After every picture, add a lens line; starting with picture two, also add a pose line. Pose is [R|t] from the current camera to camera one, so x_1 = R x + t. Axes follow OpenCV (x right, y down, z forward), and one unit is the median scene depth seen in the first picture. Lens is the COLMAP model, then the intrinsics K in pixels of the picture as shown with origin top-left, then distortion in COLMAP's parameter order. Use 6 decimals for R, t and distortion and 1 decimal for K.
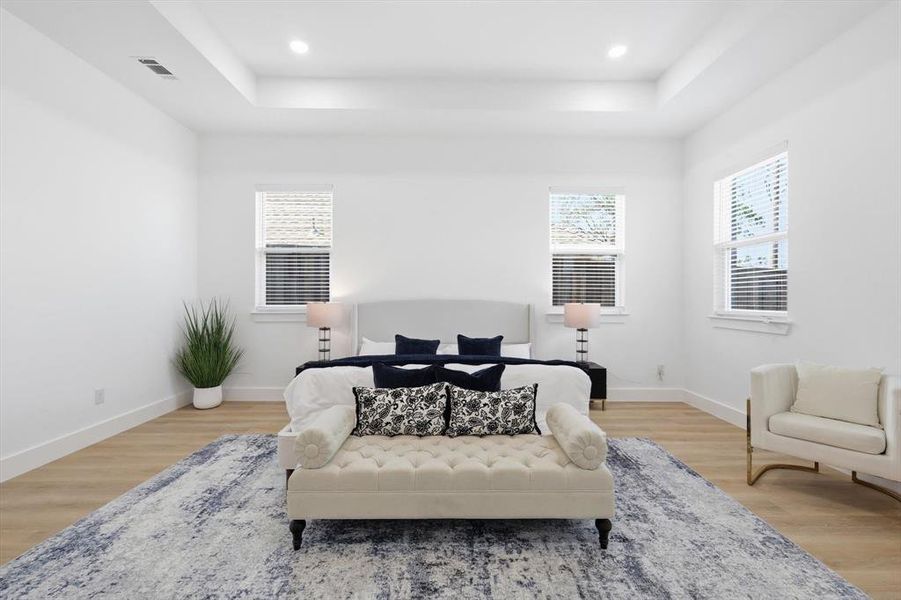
lens RADIAL K [[398.0, 0, 449.8], [0, 398.0, 296.5], [0, 0, 1]] dist [0.005094, 0.000210]
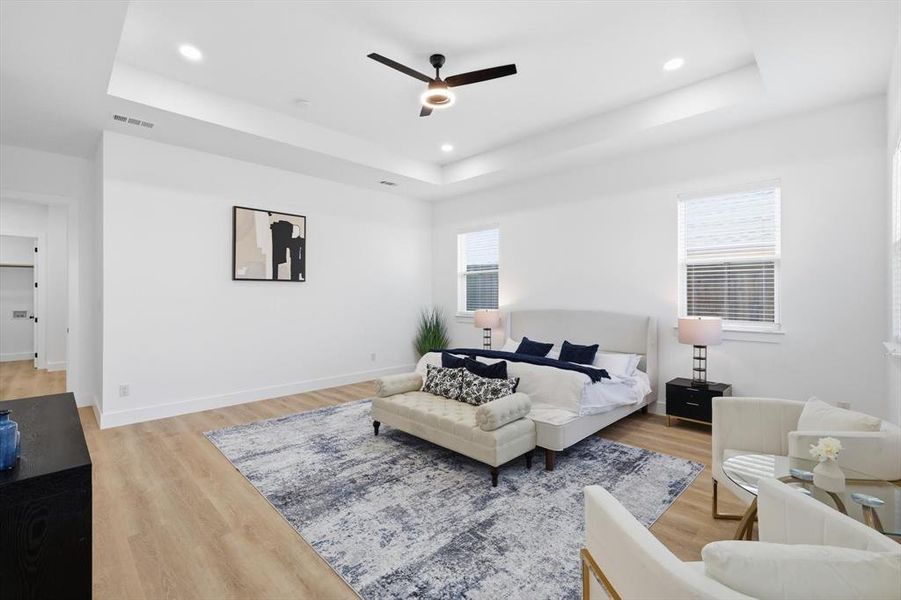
lens RADIAL K [[398.0, 0, 445.7], [0, 398.0, 294.8], [0, 0, 1]] dist [0.005094, 0.000210]
pose [[0.695432, -0.004170, -0.718580, 0.919700], [0.003624, 0.999991, -0.002295, -0.056181], [0.718583, -0.001008, 0.695441, -0.112838]]
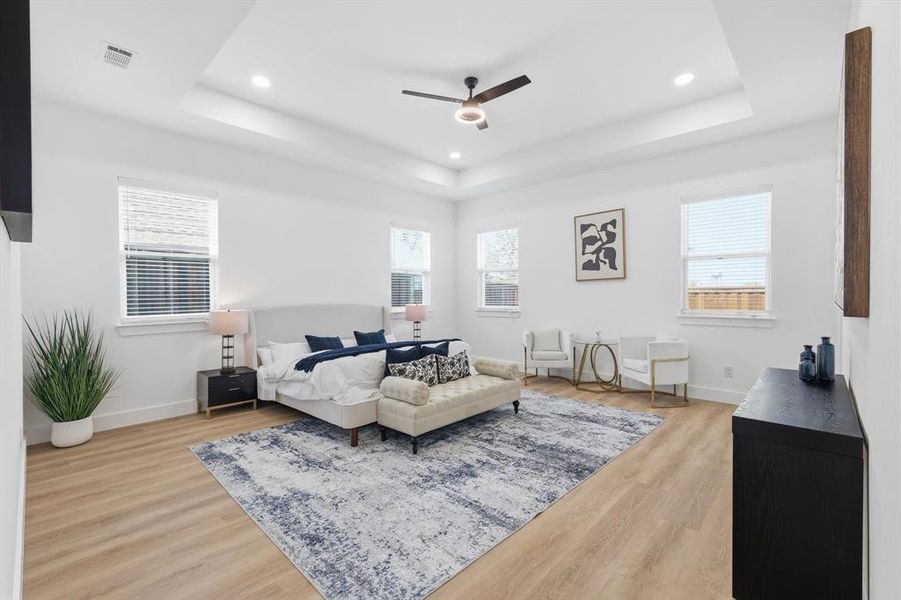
lens RADIAL K [[398.0, 0, 451.9], [0, 398.0, 301.9], [0, 0, 1]] dist [0.005094, 0.000210]
pose [[0.689223, -0.022463, 0.724201, -1.033181], [0.008681, 0.999704, 0.022747, -0.040366], [-0.724497, -0.009391, 0.689214, -0.200052]]
